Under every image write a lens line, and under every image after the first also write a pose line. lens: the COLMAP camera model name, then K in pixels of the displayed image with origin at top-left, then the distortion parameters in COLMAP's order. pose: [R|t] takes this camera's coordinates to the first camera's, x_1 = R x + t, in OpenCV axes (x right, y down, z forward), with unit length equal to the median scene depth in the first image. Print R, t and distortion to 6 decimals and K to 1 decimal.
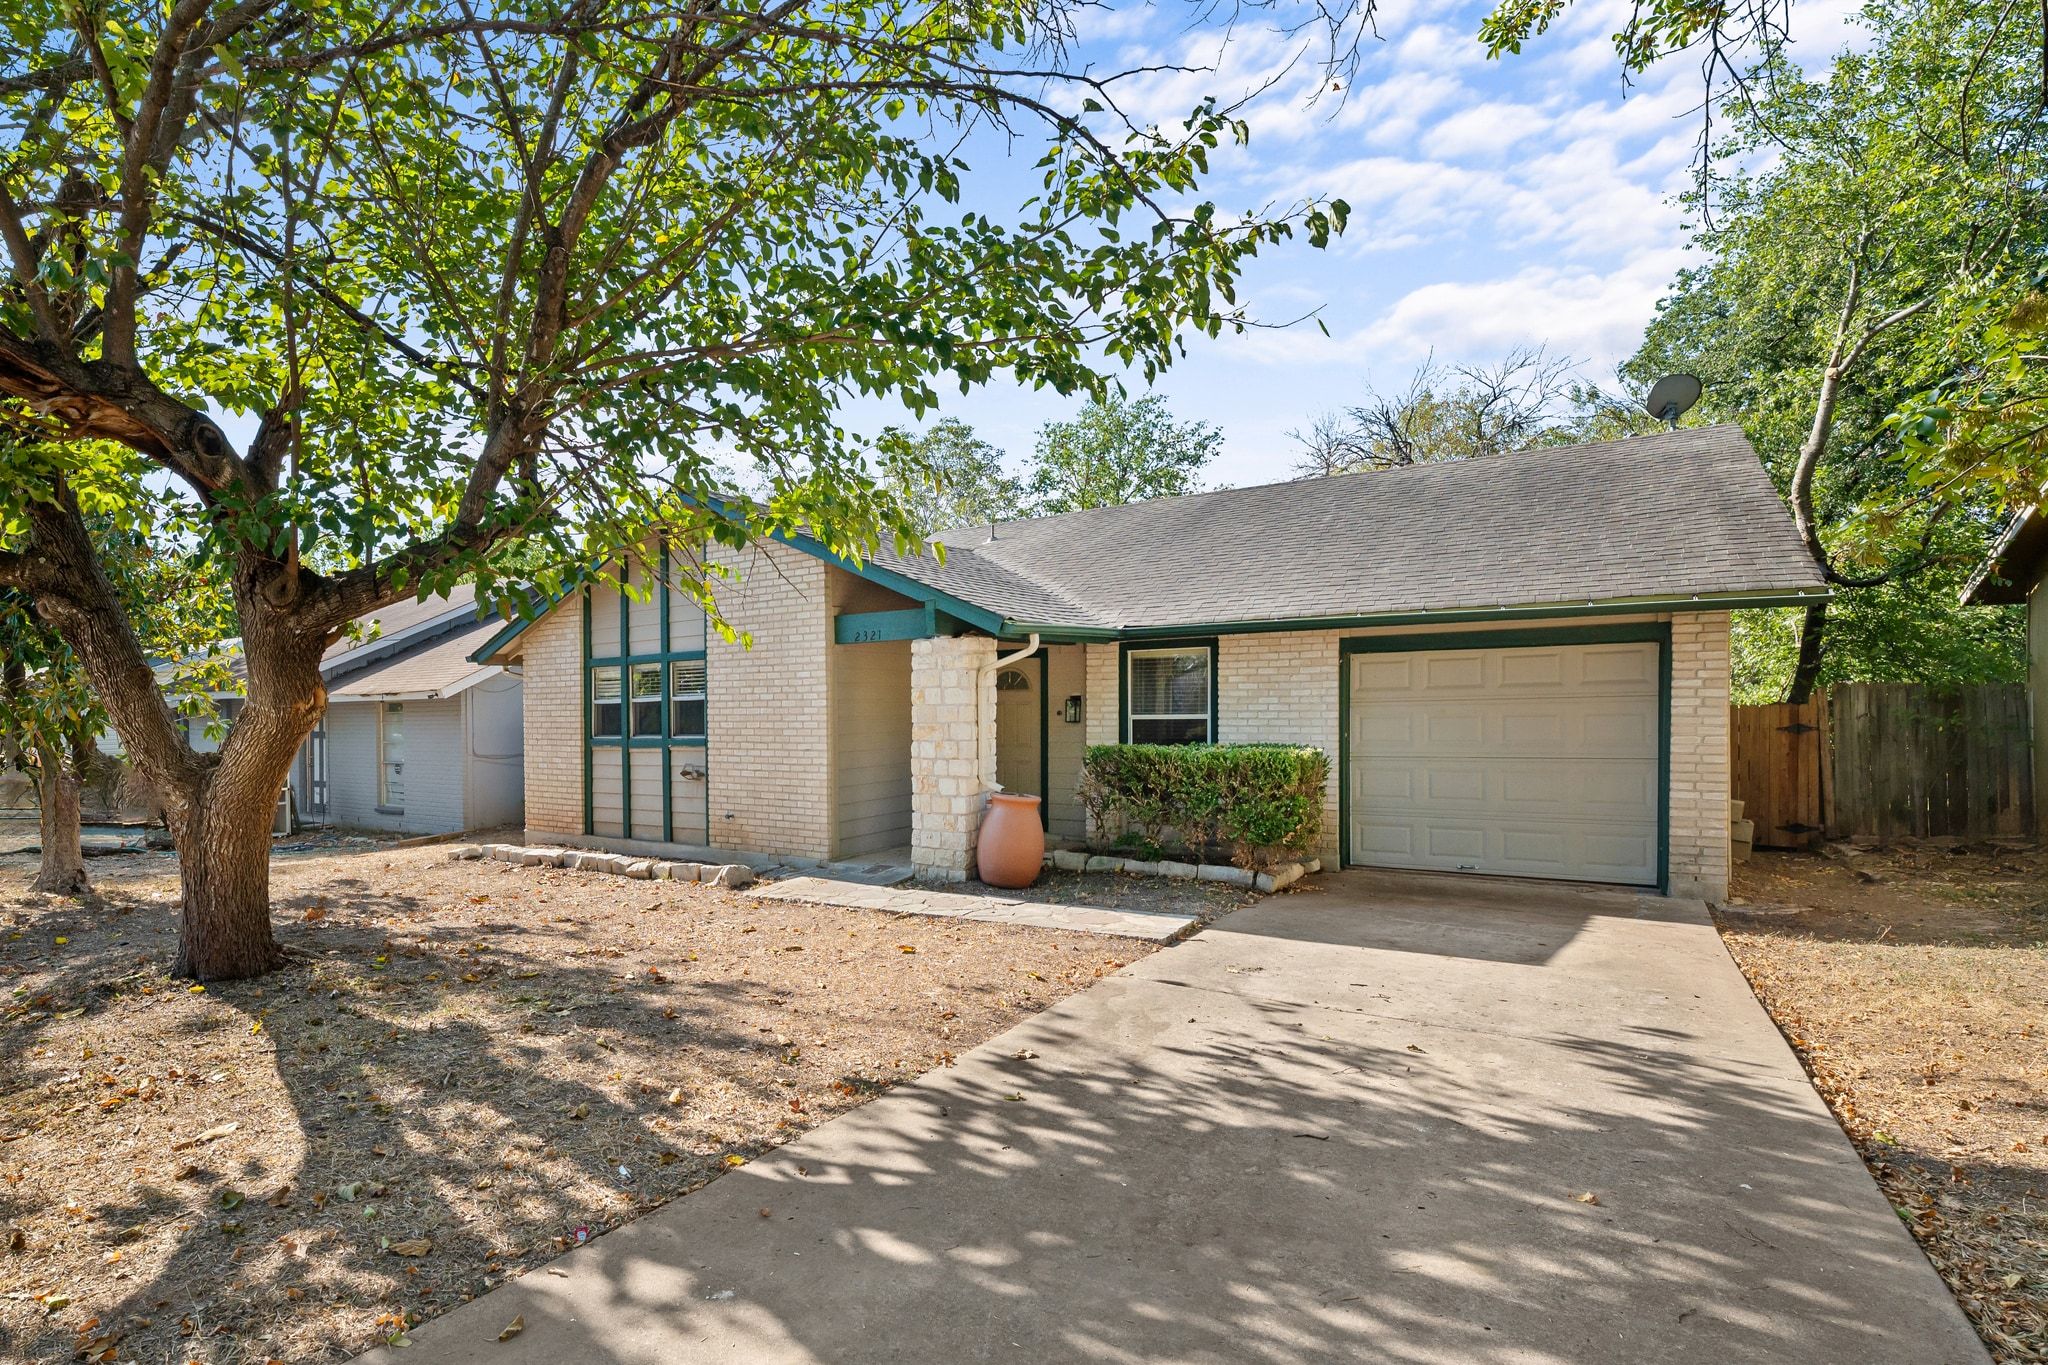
lens RADIAL K [[812.3, 0, 1020.9], [0, 812.3, 681.7], [0, 0, 1]] dist [-0.001586, 0.000441]
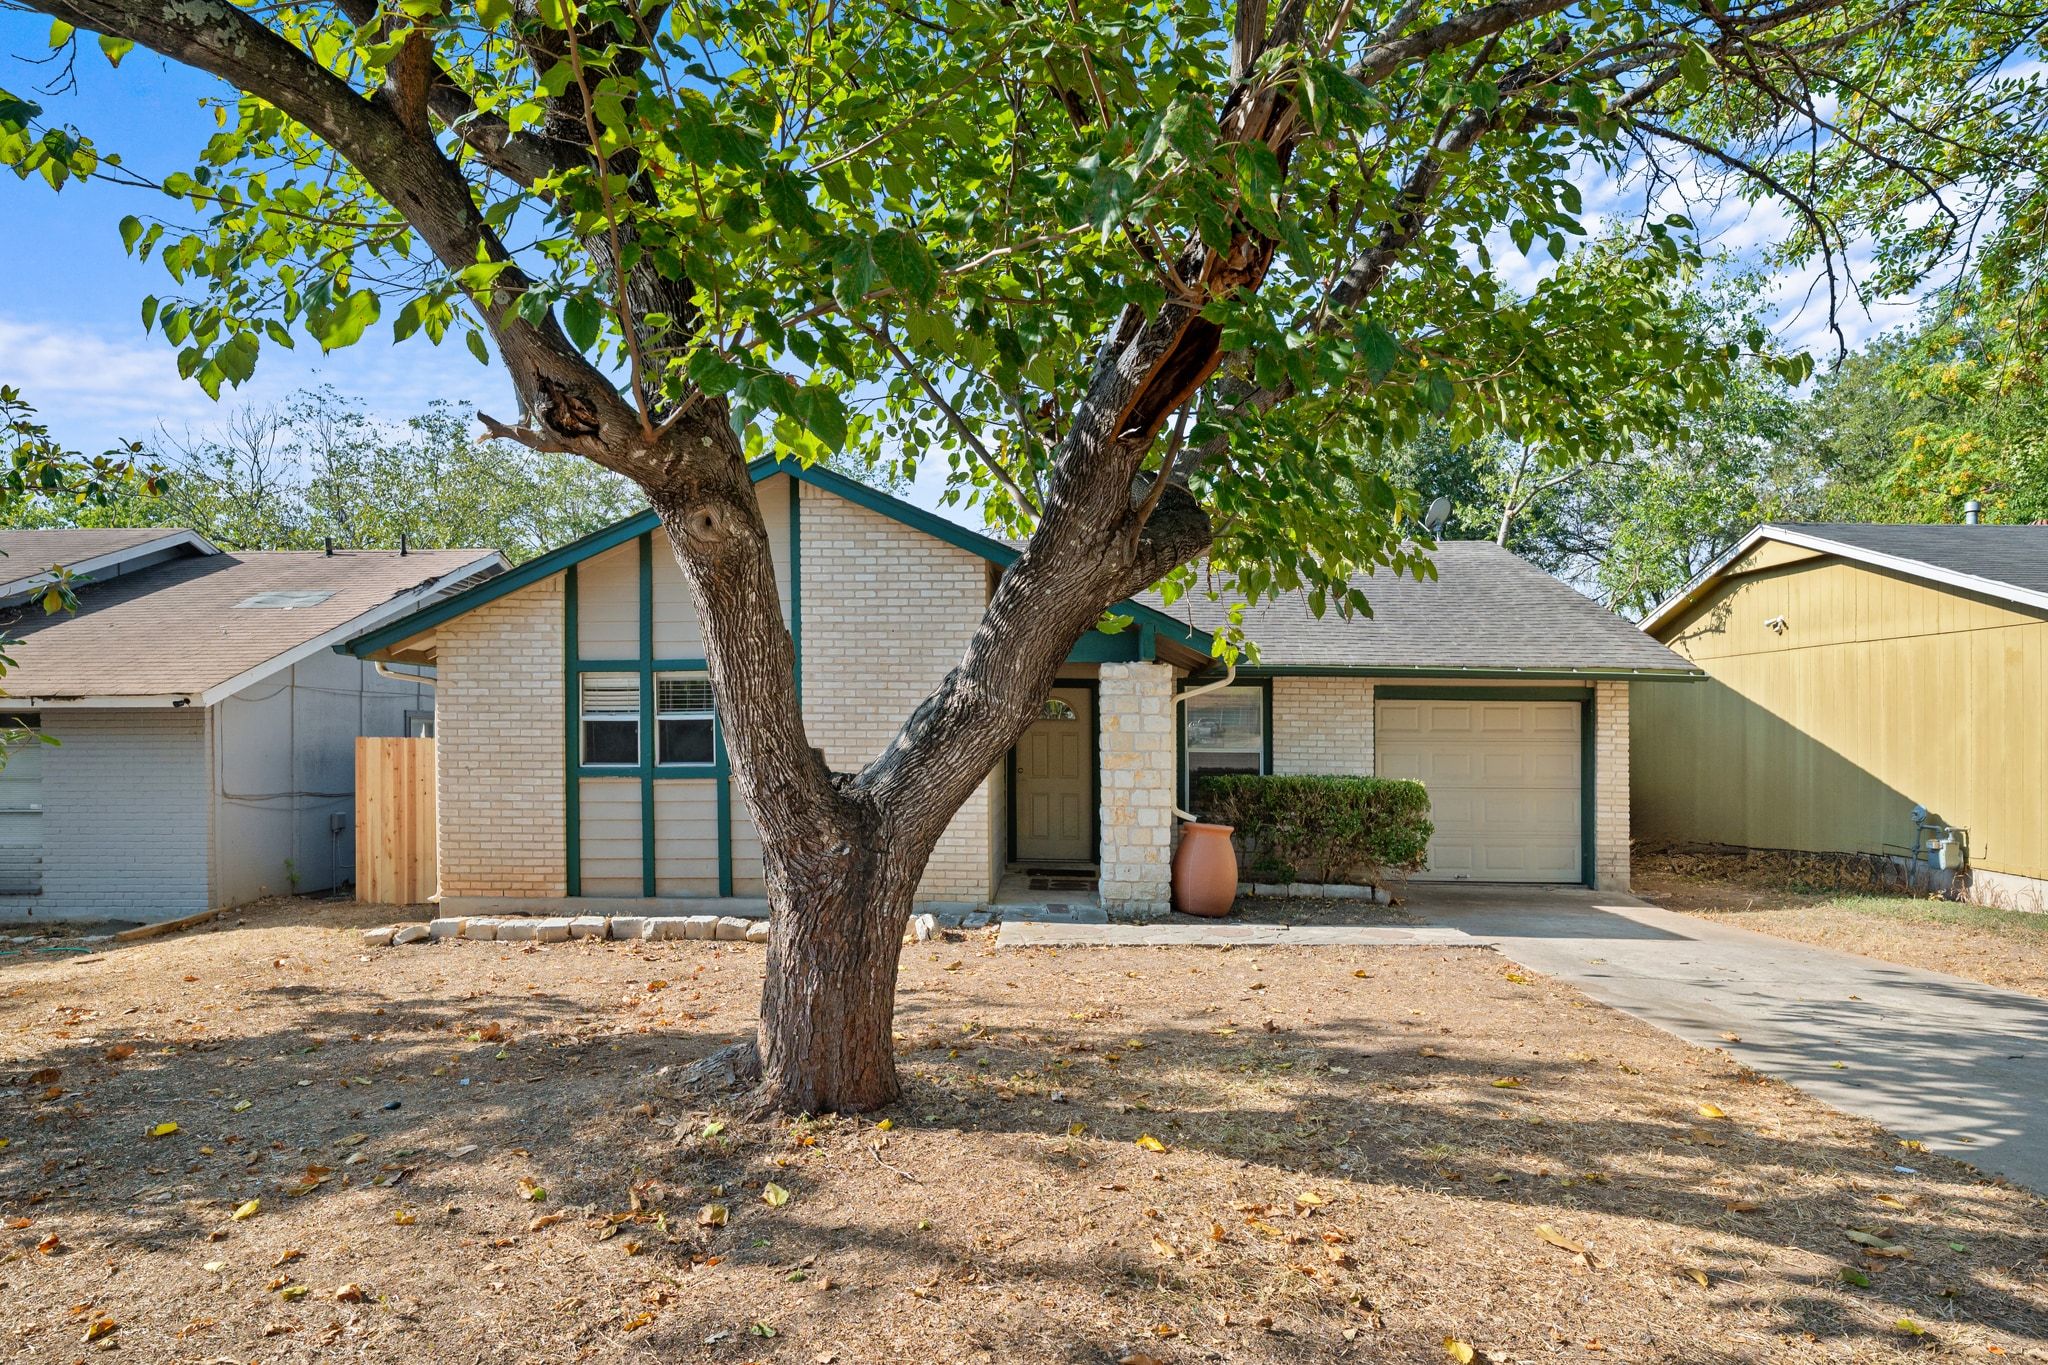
lens RADIAL K [[825.6, 0, 1023.7], [0, 825.6, 700.1], [0, 0, 1]] dist [0.010716, 0.000035]
pose [[0.894082, 0.045477, 0.445589, -1.217337], [-0.035291, 0.998892, -0.031135, 0.044523], [-0.446511, 0.012112, 0.894696, 0.324626]]
